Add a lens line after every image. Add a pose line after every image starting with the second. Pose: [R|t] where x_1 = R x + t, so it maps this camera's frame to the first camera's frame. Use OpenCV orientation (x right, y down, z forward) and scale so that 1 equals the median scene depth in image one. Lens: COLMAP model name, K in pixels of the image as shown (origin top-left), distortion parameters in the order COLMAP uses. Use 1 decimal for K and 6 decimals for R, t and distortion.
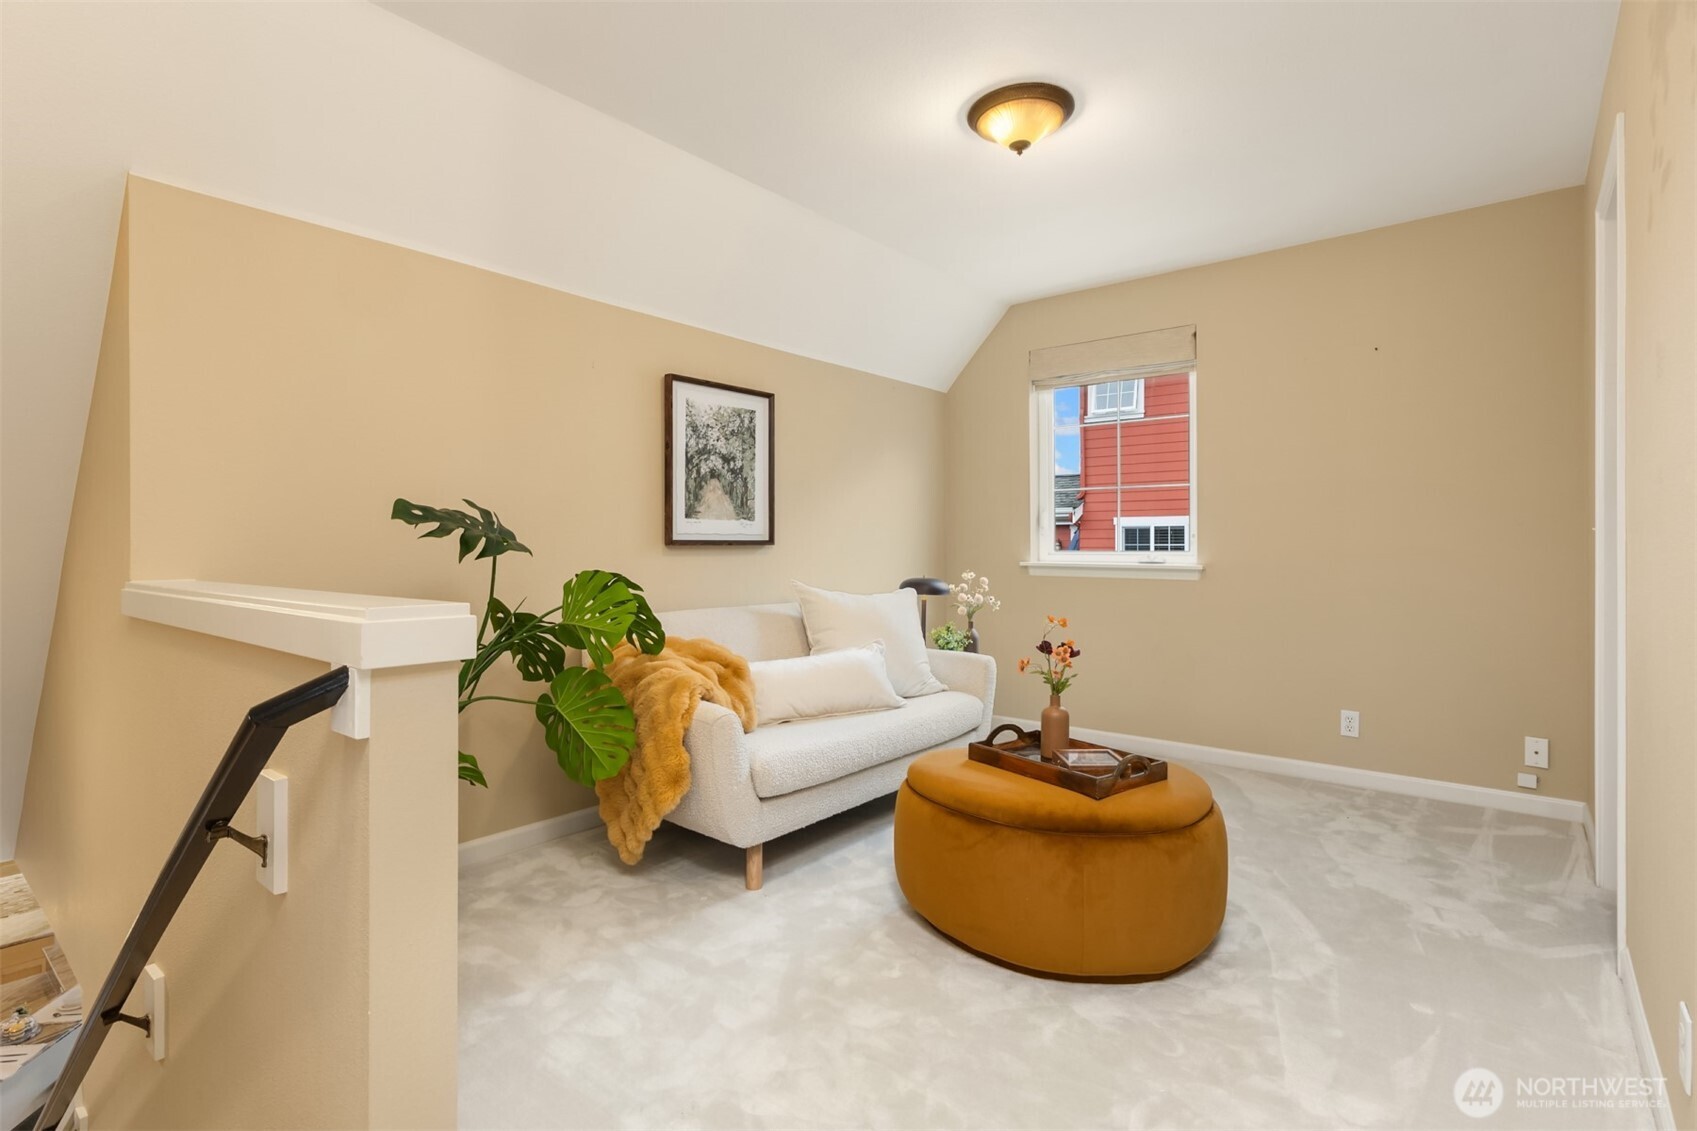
lens RADIAL K [[818.6, 0, 845.1], [0, 818.6, 559.3], [0, 0, 1]] dist [-0.001103, 0.001669]
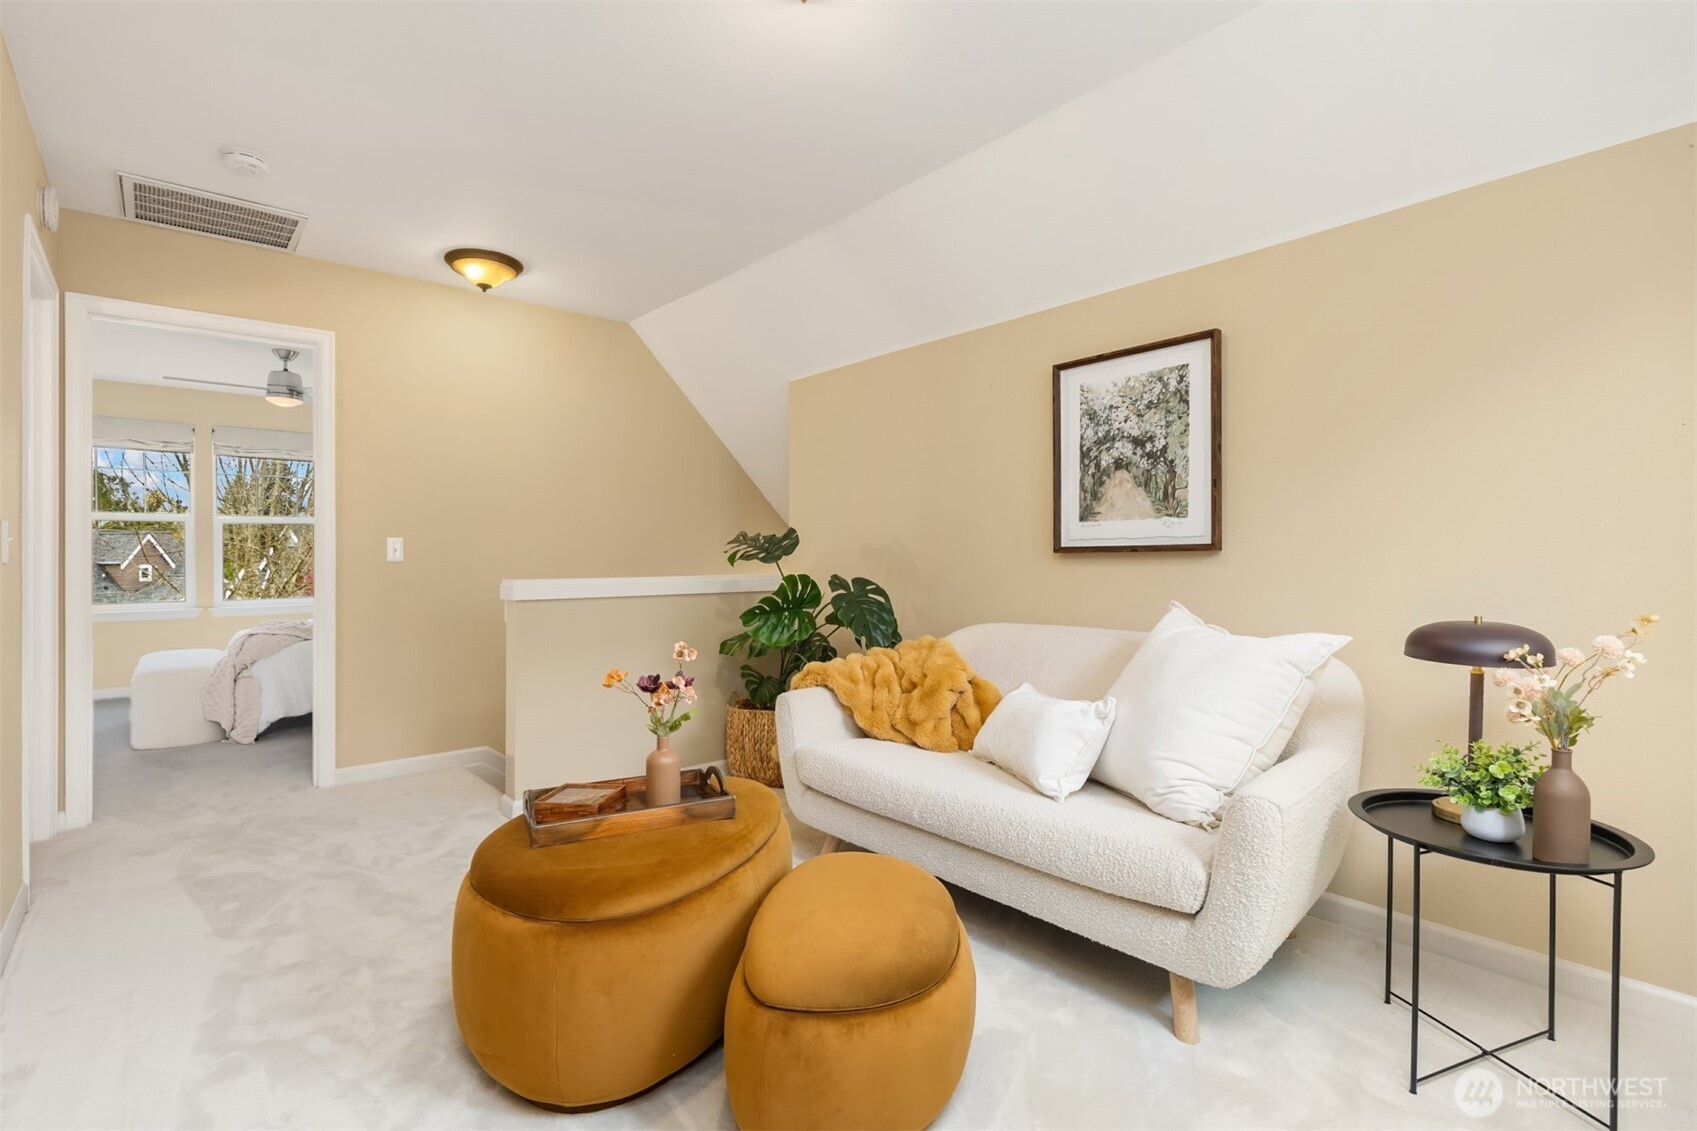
lens RADIAL K [[796.5, 0, 848.5], [0, 796.5, 565.5], [0, 0, 1]] dist [0.001370, 0.000139]
pose [[-0.158225, -0.006949, -0.987379, 0.656148], [-0.025361, 0.999674, -0.002972, 0.004807], [0.987077, 0.024571, -0.158349, 0.861694]]
